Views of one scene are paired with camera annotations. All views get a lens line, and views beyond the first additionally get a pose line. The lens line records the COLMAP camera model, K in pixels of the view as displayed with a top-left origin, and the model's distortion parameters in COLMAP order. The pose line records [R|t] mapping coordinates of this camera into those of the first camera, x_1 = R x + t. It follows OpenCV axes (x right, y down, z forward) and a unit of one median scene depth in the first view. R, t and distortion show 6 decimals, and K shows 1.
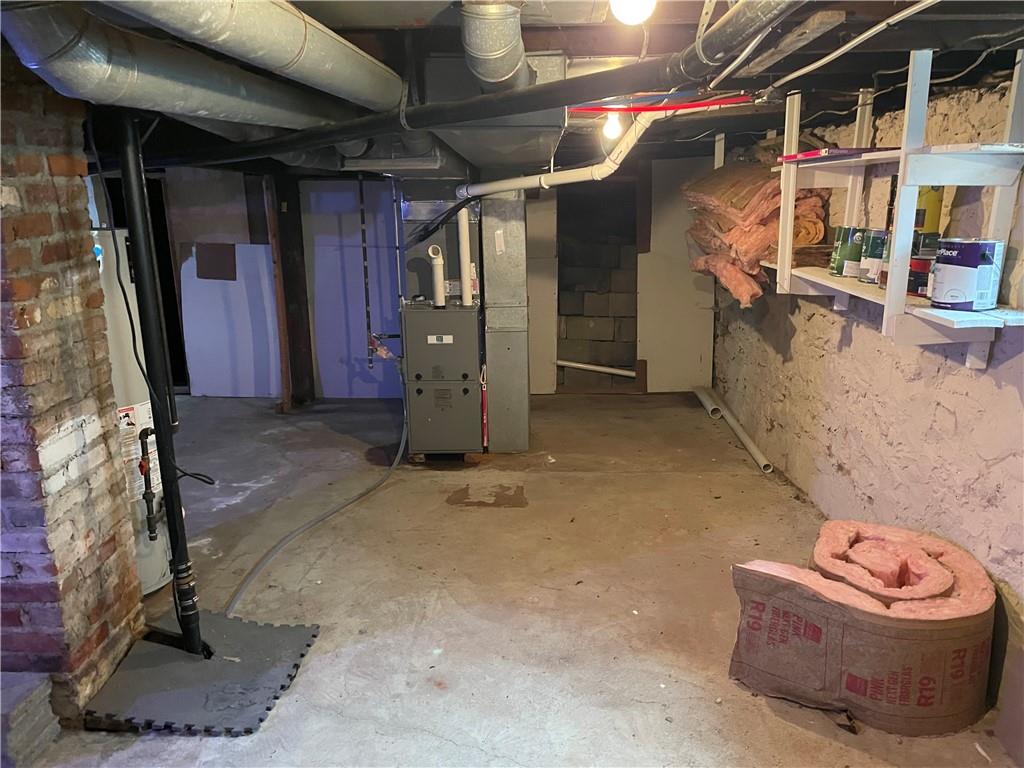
lens RADIAL K [[774.1, 0, 524.3], [0, 774.1, 380.4], [0, 0, 1]] dist [0.108491, -0.137692]
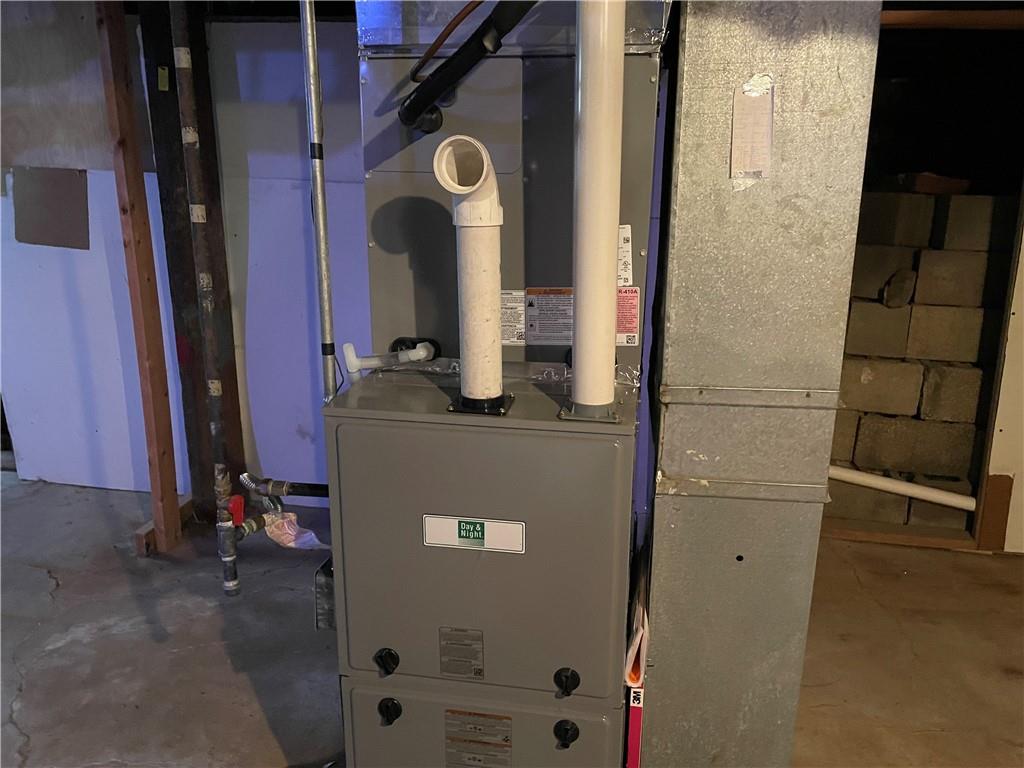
lens RADIAL K [[791.9, 0, 512.0], [0, 791.9, 384.0], [0, 0, 1]] dist [0.031795, 0.002223]
pose [[0.987724, 0.059938, -0.144250, -0.061472], [-0.053541, 0.997419, 0.047833, -0.108842], [0.146744, -0.039523, 0.988385, 0.733143]]
